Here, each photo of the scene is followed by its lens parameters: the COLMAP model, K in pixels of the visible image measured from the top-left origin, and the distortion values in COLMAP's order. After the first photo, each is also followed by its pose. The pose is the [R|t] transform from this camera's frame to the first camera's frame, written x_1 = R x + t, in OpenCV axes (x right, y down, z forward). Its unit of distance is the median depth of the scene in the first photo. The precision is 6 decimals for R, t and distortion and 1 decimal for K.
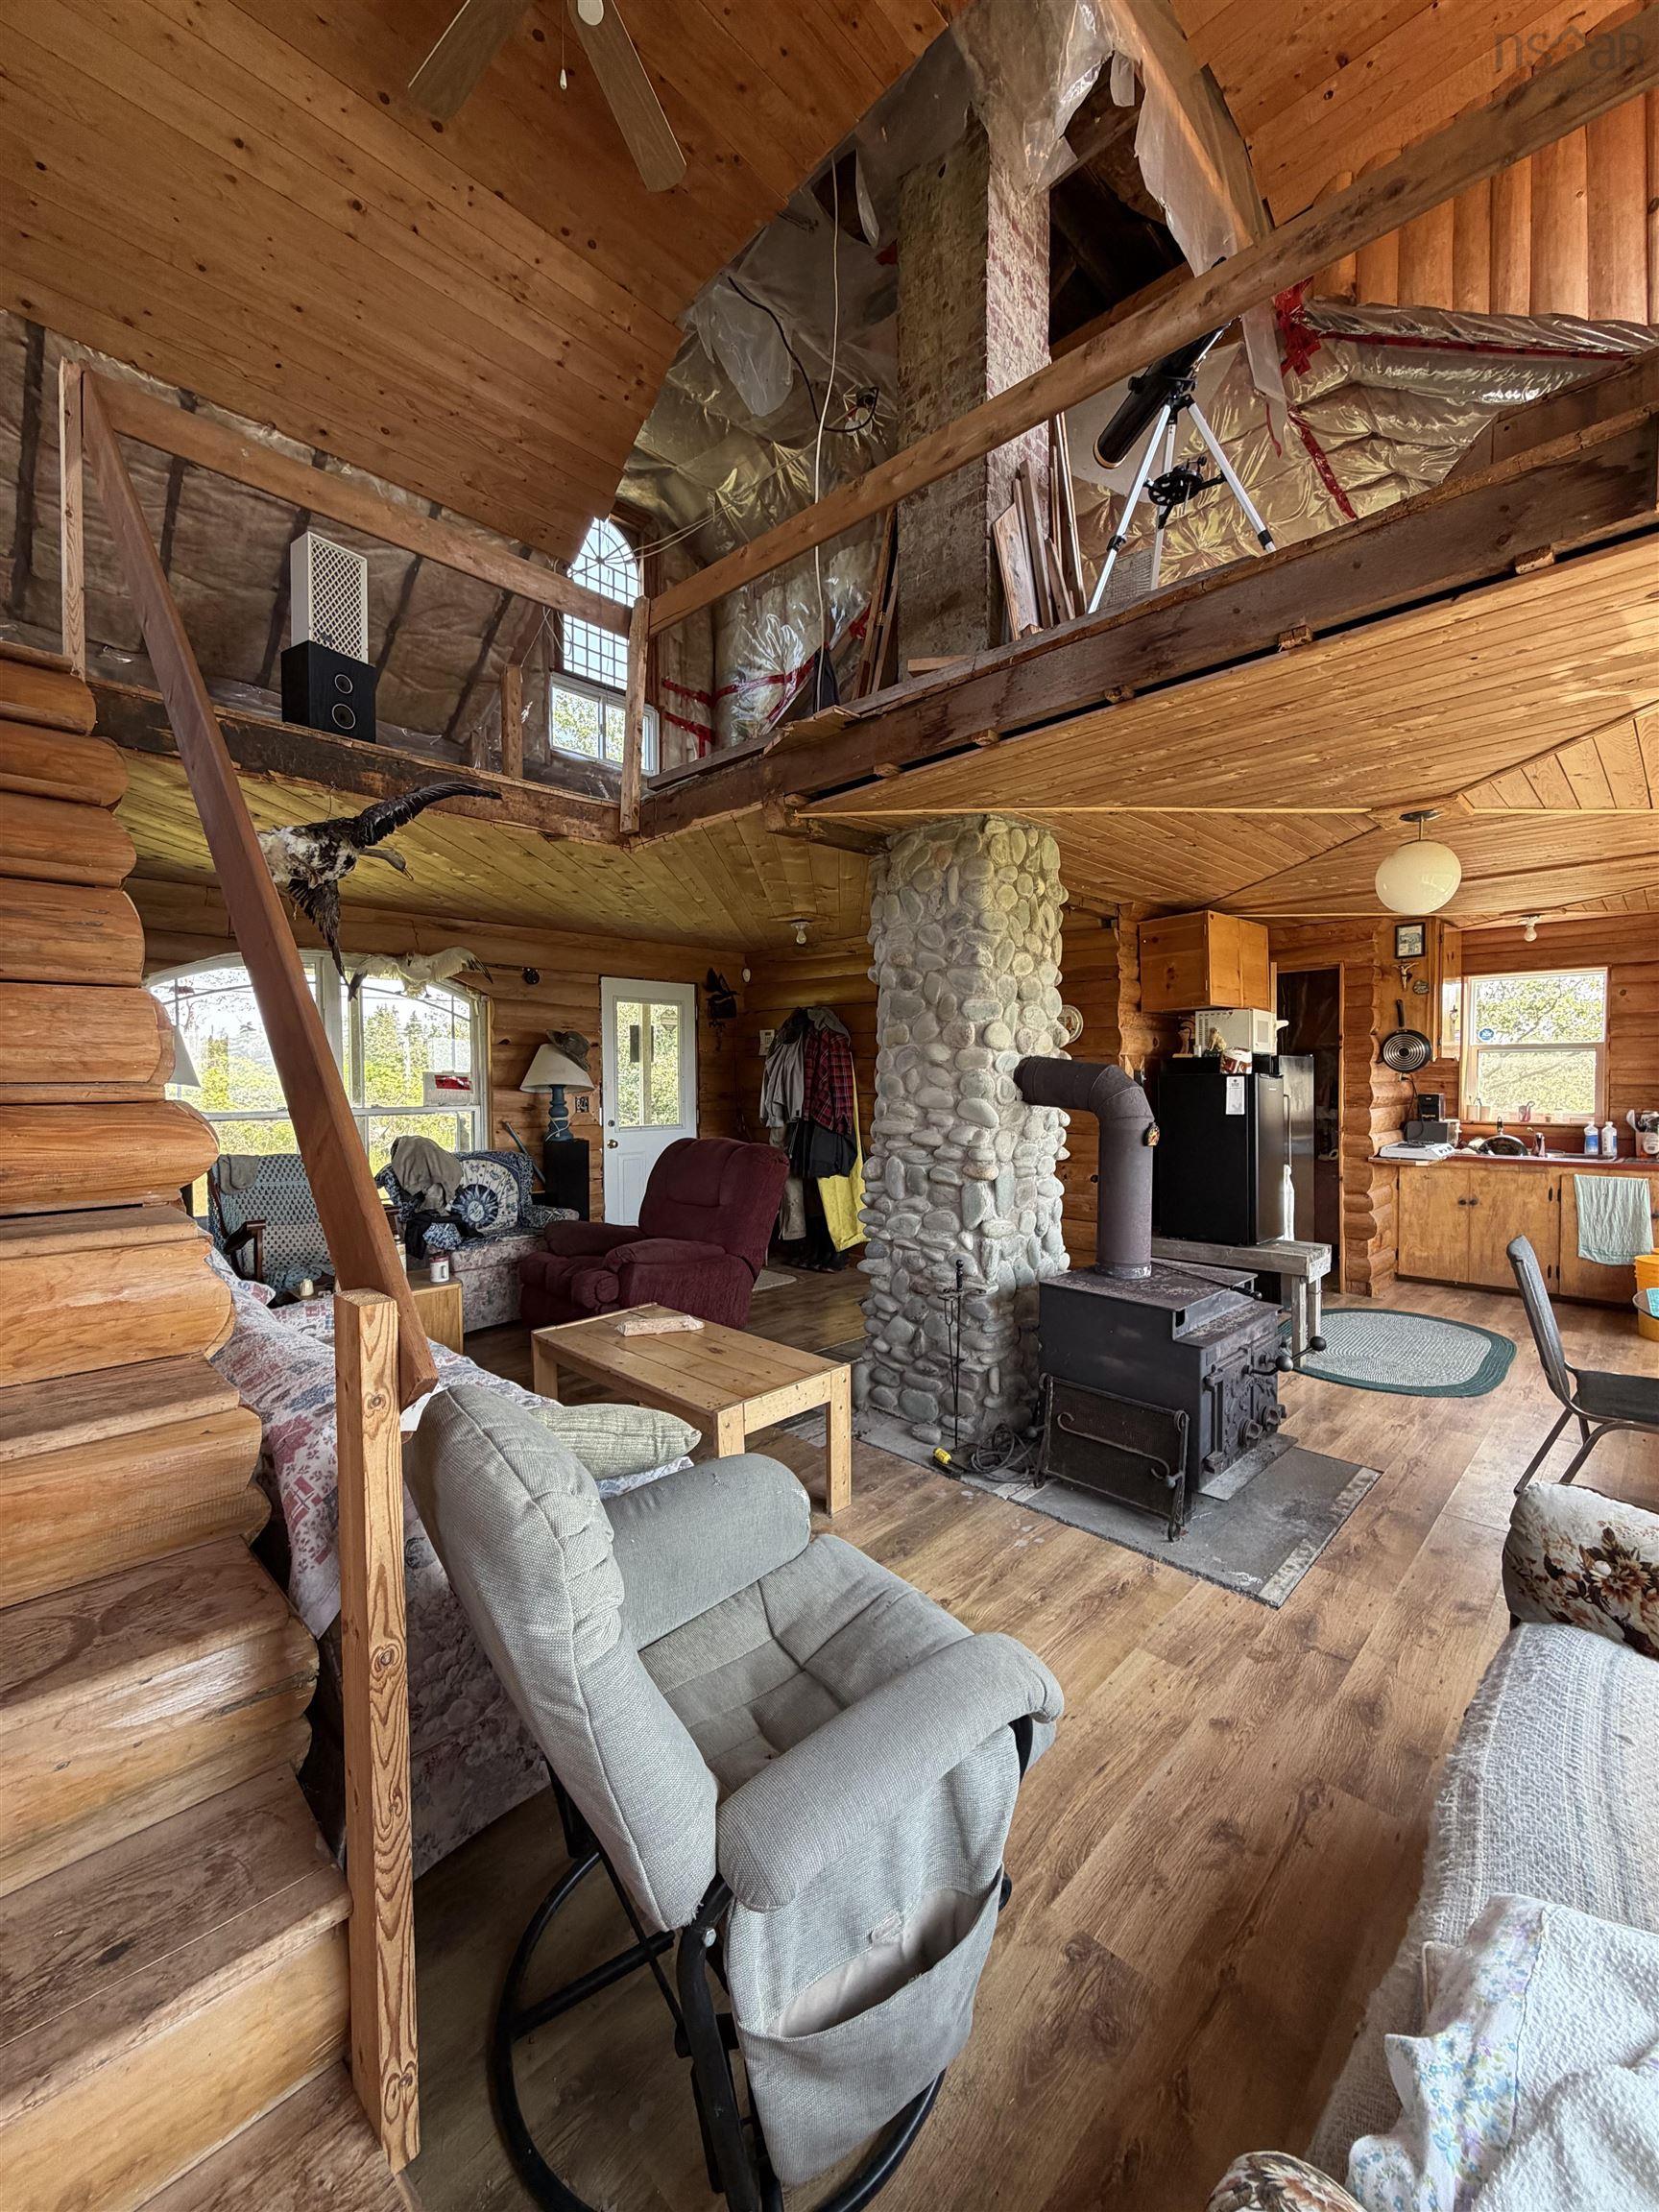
lens RADIAL K [[880.6, 0, 831.8], [0, 880.6, 1099.3], [0, 0, 1]] dist [-0.000648, -0.000048]
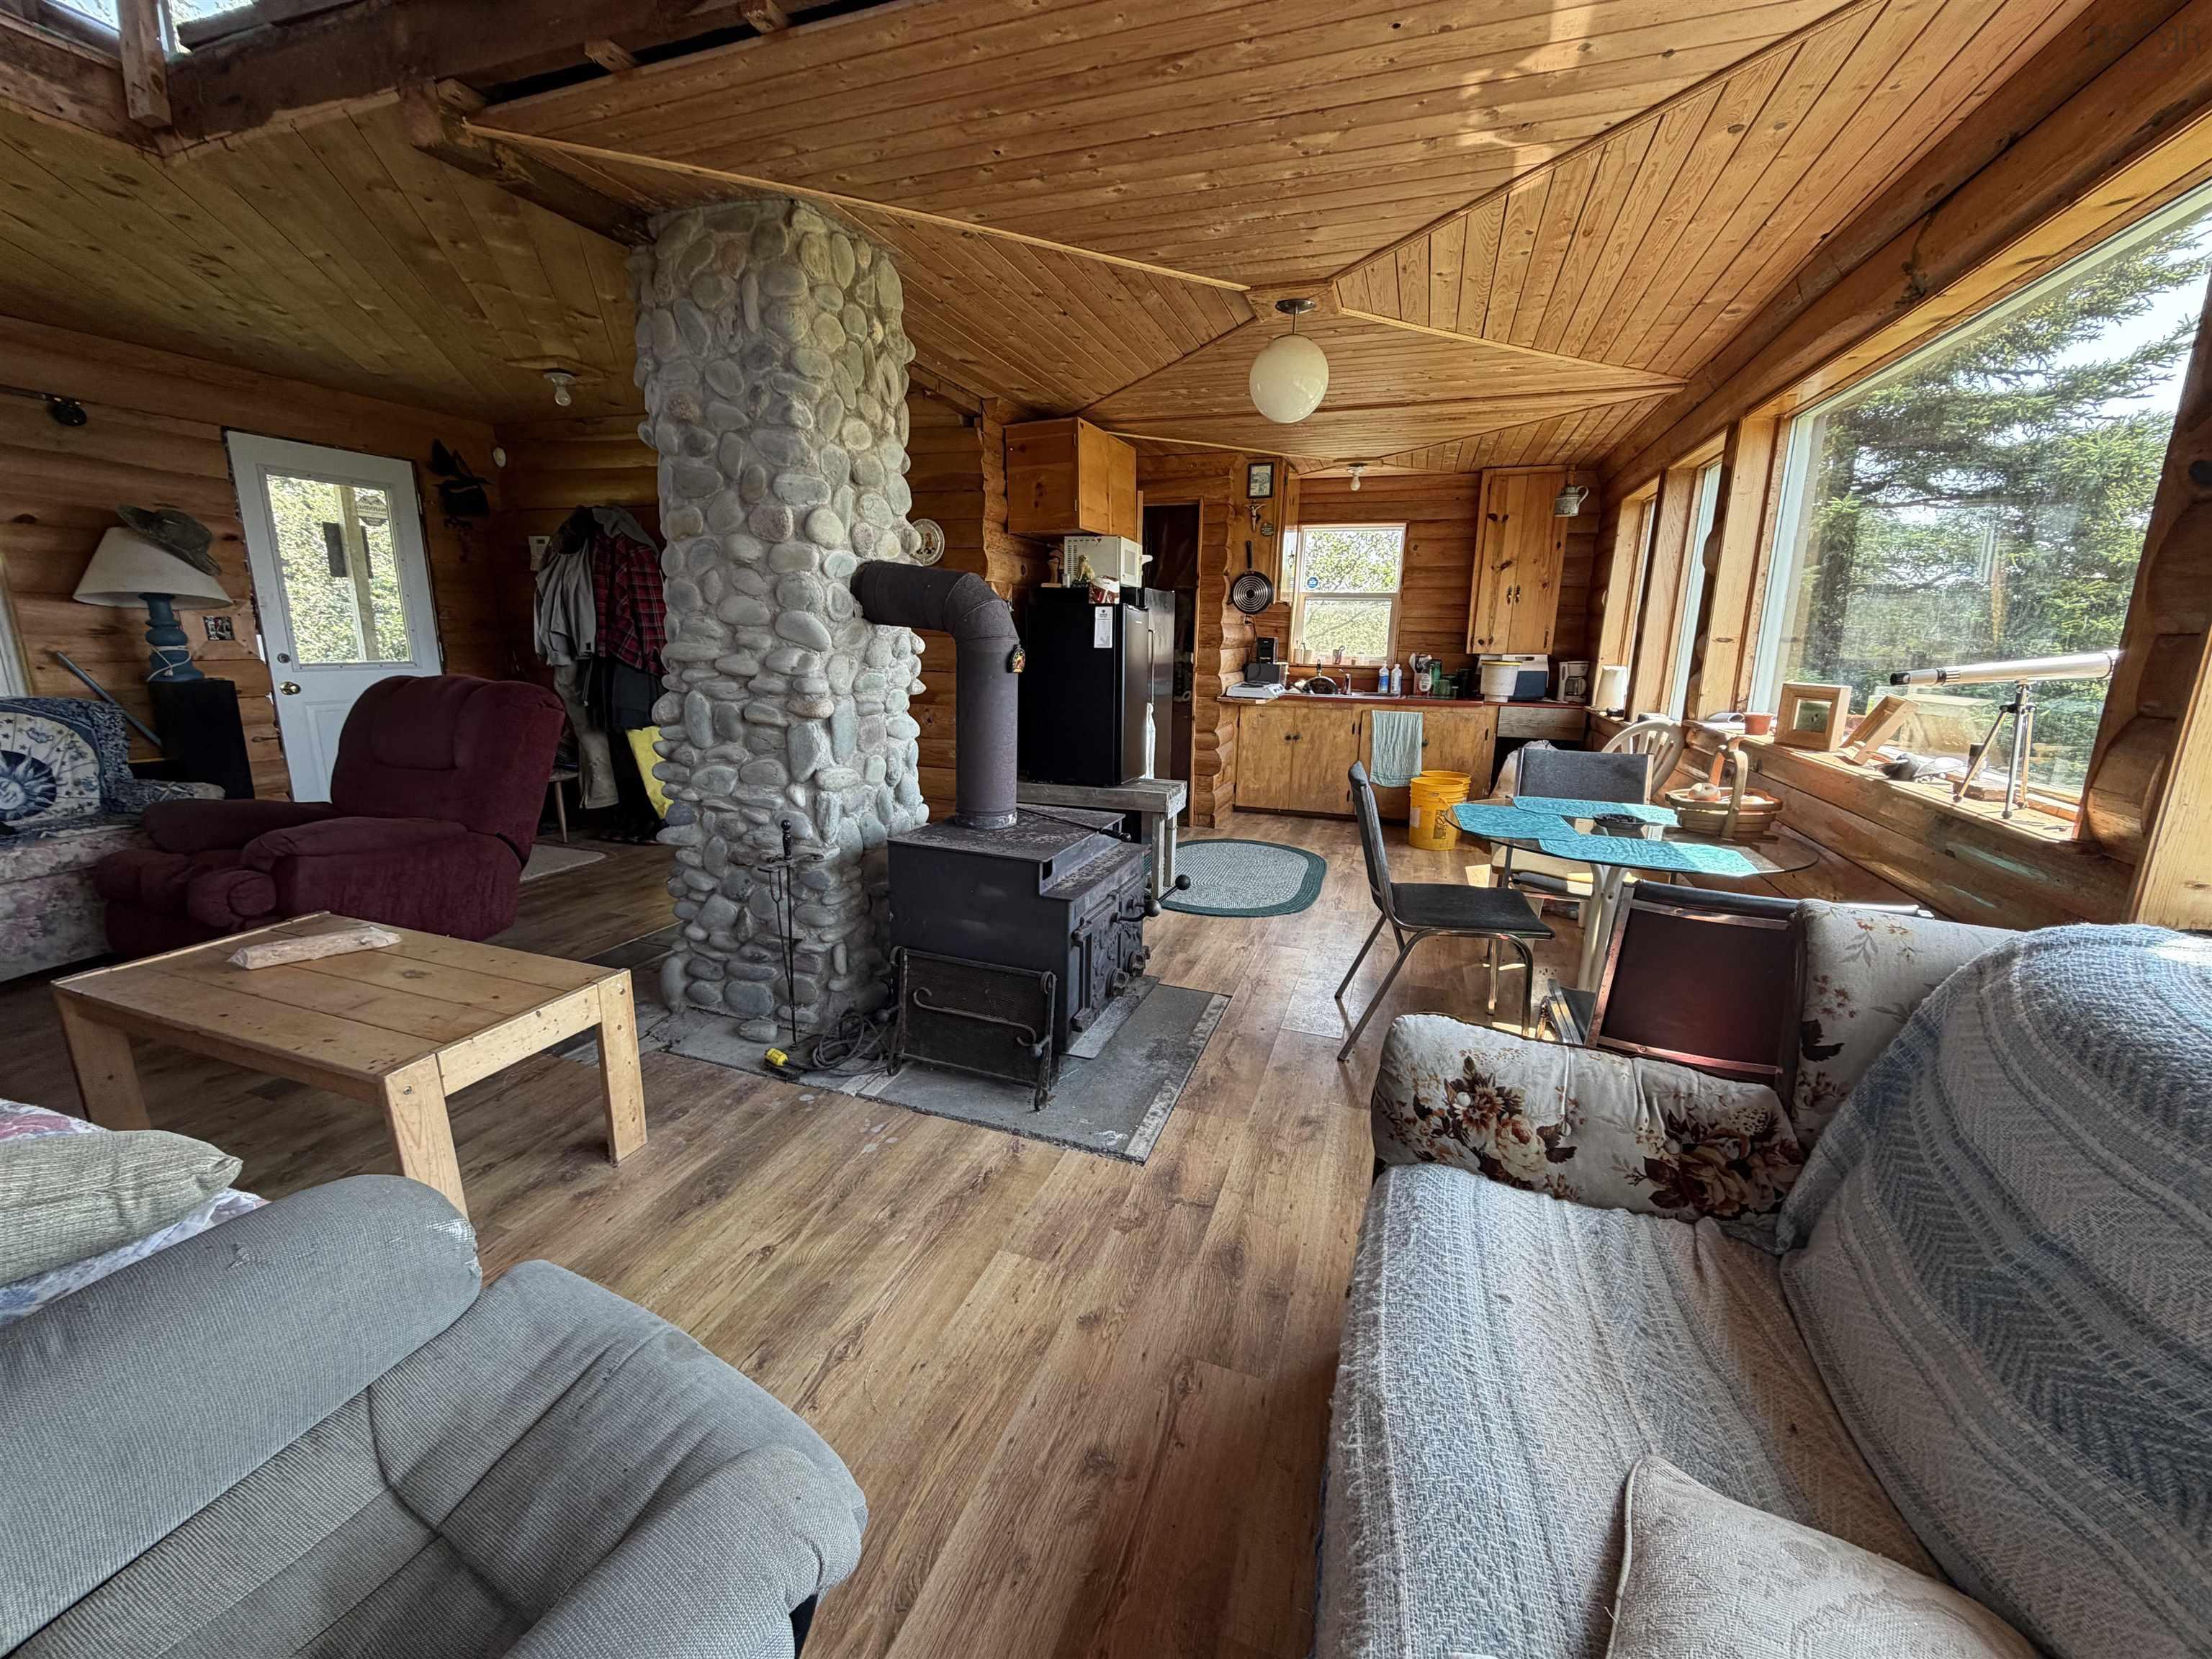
lens RADIAL K [[880.6, 0, 1101.5], [0, 880.6, 826.4], [0, 0, 1]] dist [-0.000648, -0.000048]
pose [[0.907118, -0.068652, 0.415239, 0.053848], [-0.013030, 0.981553, 0.190747, 0.024978], [-0.420674, -0.178440, 0.889490, 0.132810]]
